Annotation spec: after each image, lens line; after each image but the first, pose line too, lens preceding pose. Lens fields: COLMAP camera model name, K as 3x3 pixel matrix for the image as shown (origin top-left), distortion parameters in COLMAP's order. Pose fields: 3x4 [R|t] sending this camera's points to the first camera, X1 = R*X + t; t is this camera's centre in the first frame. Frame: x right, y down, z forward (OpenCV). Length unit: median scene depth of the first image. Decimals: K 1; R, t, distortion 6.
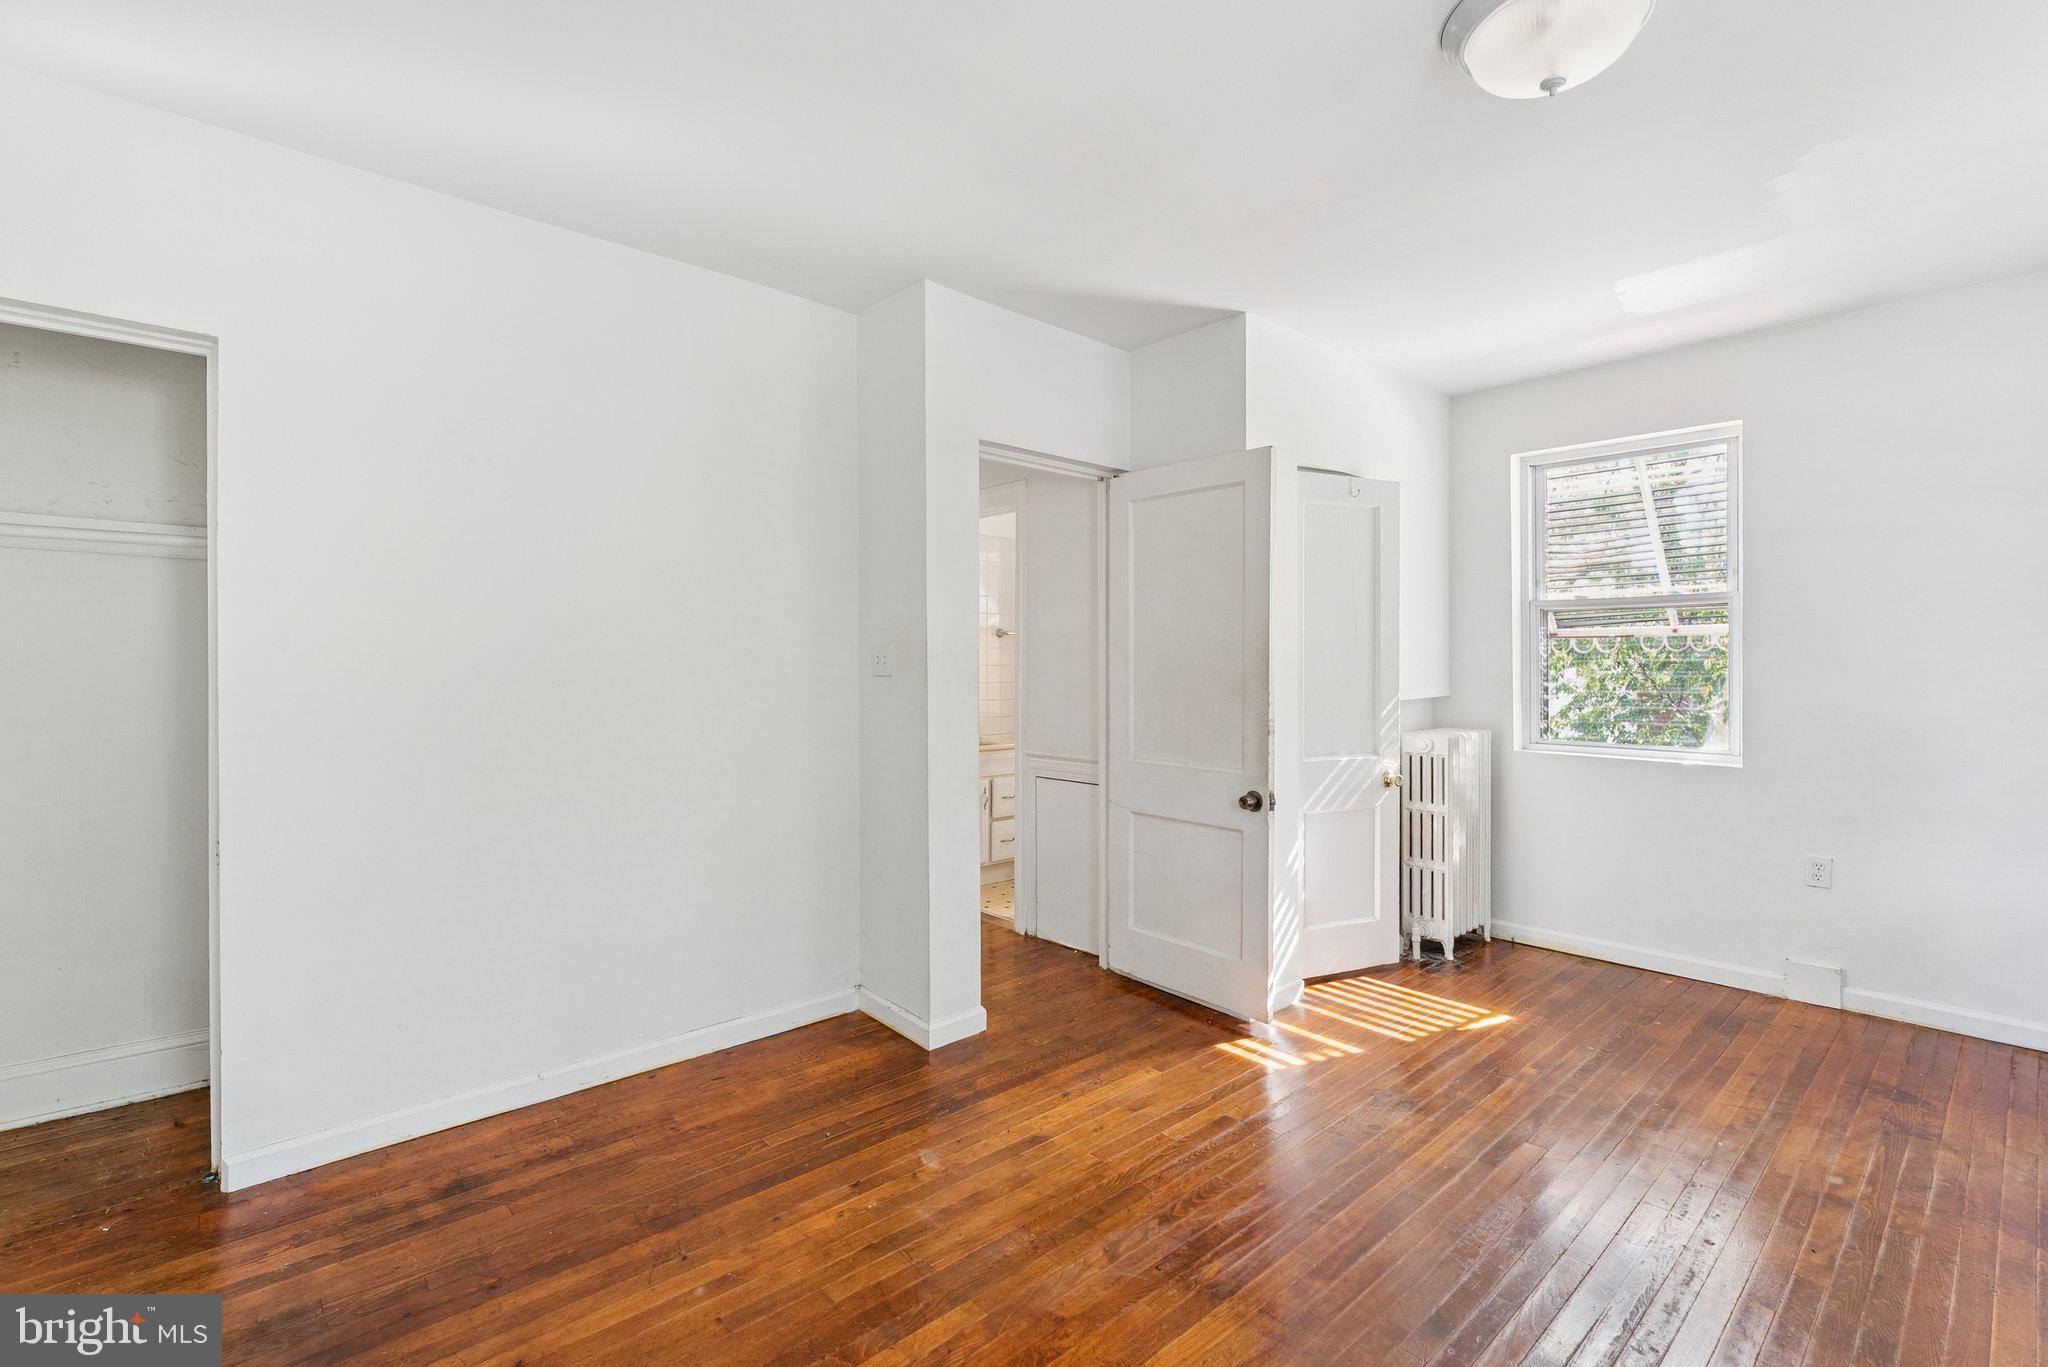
lens RADIAL K [[893.3, 0, 1013.3], [0, 893.3, 667.9], [0, 0, 1]] dist [0.001884, -0.001913]
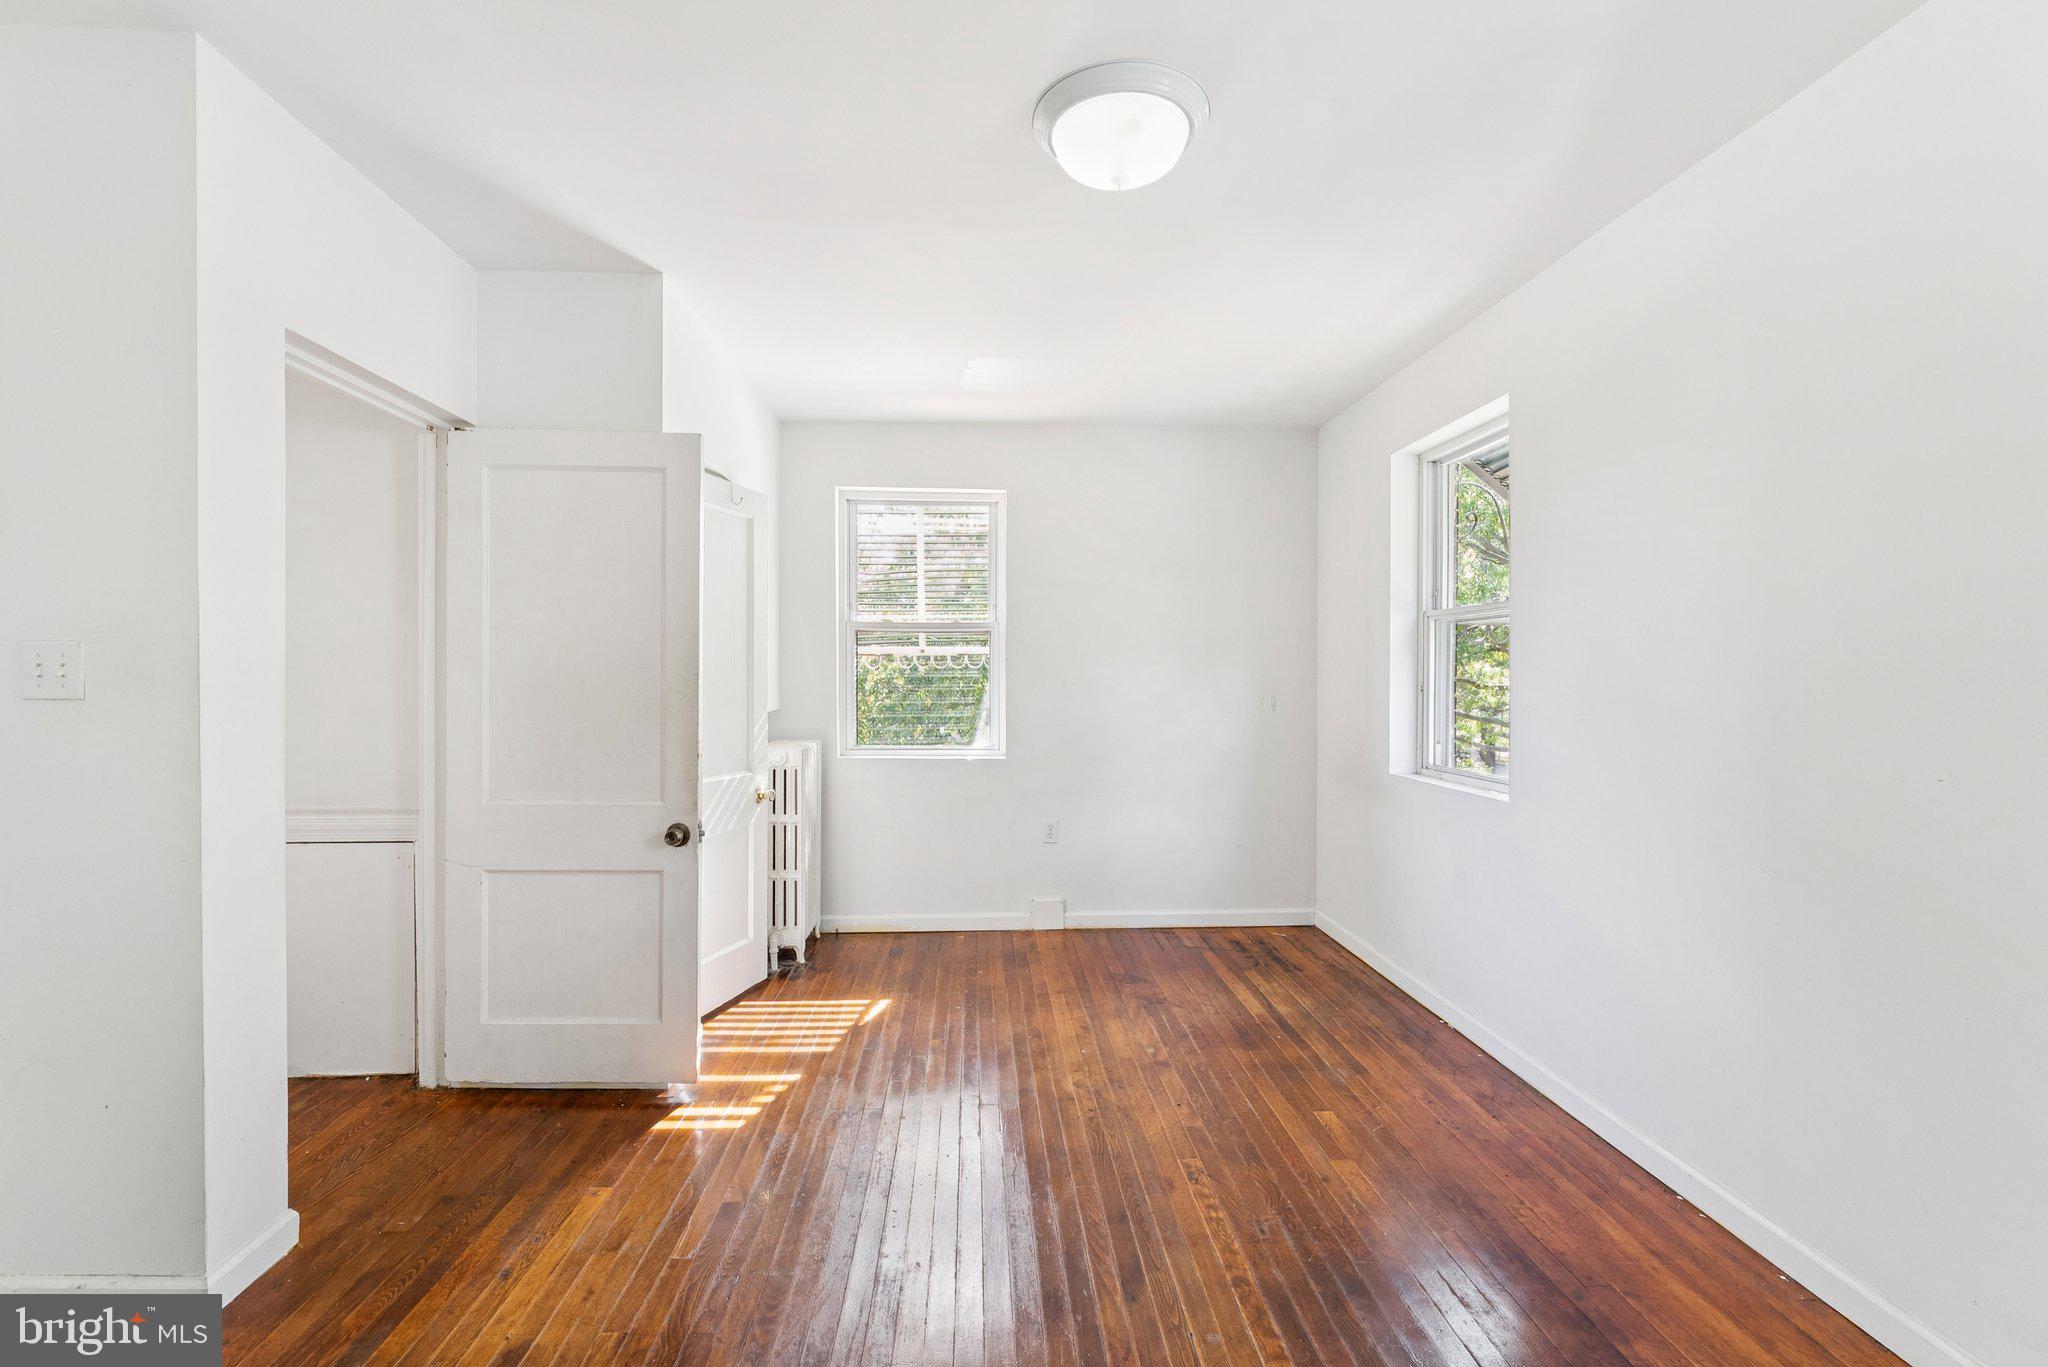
lens RADIAL K [[893.3, 0, 1009.8], [0, 893.3, 683.2], [0, 0, 1]] dist [0.001884, -0.001913]
pose [[0.641521, -0.002922, 0.767100, -0.180773], [0.002271, 0.999996, 0.001910, -0.000303], [-0.767102, 0.000517, 0.641525, 0.174627]]
